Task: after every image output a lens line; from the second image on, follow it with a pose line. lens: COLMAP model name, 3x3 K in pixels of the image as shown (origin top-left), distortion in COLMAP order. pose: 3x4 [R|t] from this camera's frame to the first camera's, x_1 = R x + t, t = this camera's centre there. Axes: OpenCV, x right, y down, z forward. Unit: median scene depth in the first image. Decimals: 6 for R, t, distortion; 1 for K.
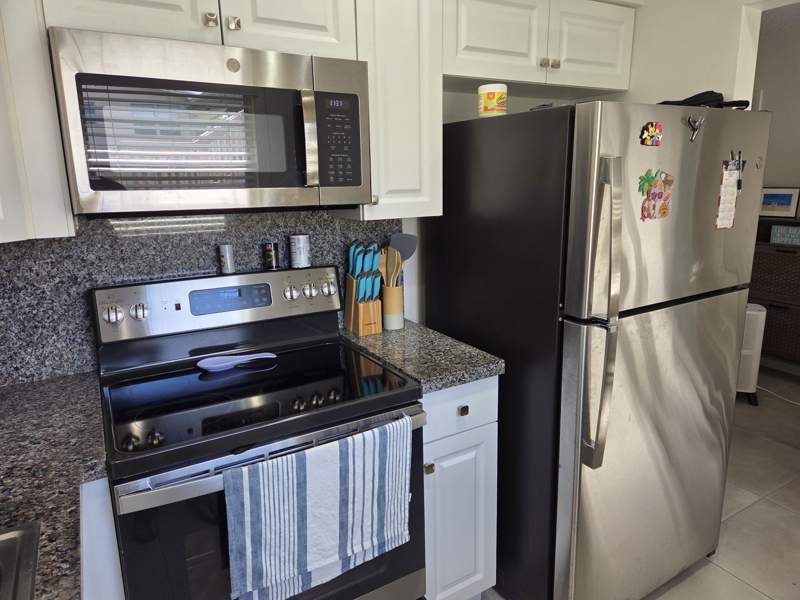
lens RADIAL K [[535.2, 0, 400.6], [0, 535.2, 297.0], [0, 0, 1]] dist [0.097294, -0.087878]
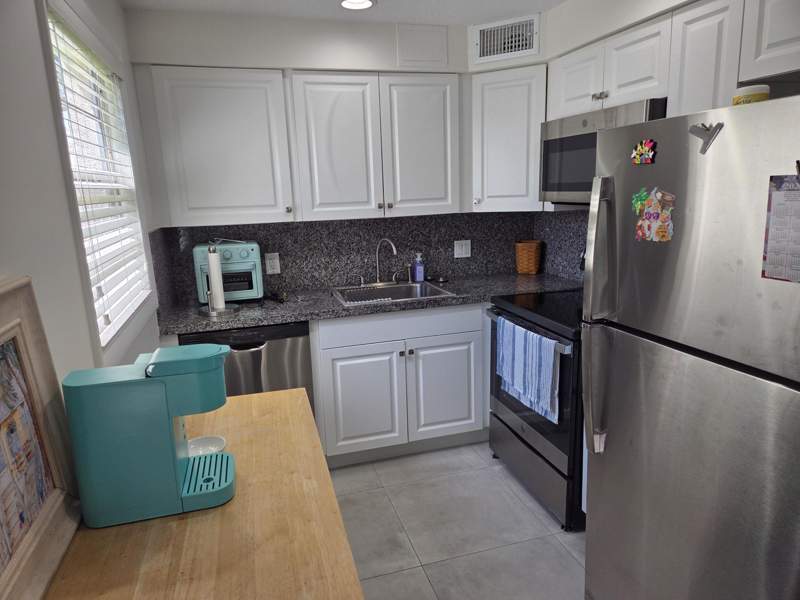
lens RADIAL K [[535.2, 0, 400.6], [0, 535.2, 297.0], [0, 0, 1]] dist [0.097294, -0.087878]
pose [[-0.251179, 0.224046, -0.941654, 1.557450], [-0.168767, 0.947804, 0.270527, -0.244562], [0.953114, 0.226871, -0.200257, 0.845518]]
